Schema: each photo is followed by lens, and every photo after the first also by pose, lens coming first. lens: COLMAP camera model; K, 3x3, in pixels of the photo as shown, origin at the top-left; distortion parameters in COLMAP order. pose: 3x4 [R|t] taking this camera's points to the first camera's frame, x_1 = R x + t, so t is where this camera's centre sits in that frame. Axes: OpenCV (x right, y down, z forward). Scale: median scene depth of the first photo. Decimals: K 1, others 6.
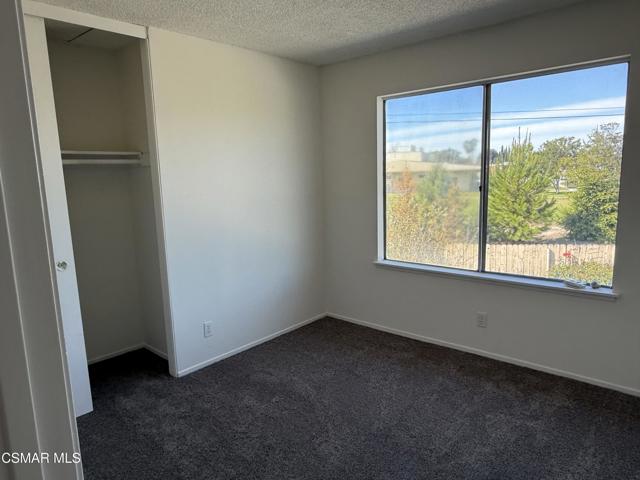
lens RADIAL K [[430.1, 0, 316.7], [0, 430.1, 237.2], [0, 0, 1]] dist [0.004050, 0.010527]
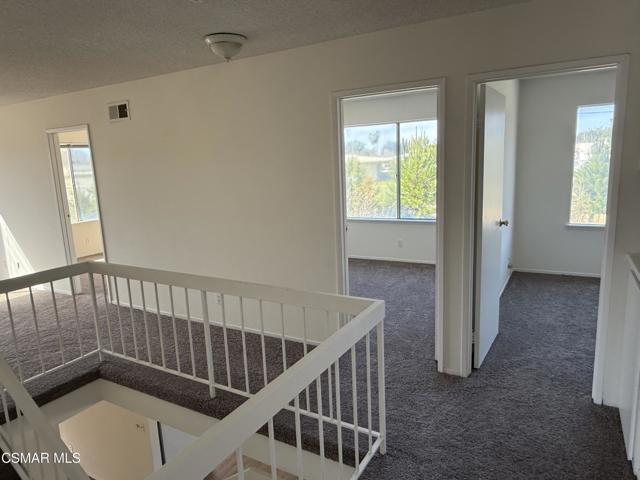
lens RADIAL K [[430.1, 0, 319.7], [0, 430.1, 239.8], [0, 0, 1]] dist [0.004050, 0.010527]
pose [[0.977371, -0.049582, 0.205642, -0.064713], [0.044630, 0.998593, 0.028651, 0.018116], [-0.206773, -0.018825, 0.978208, -0.144181]]
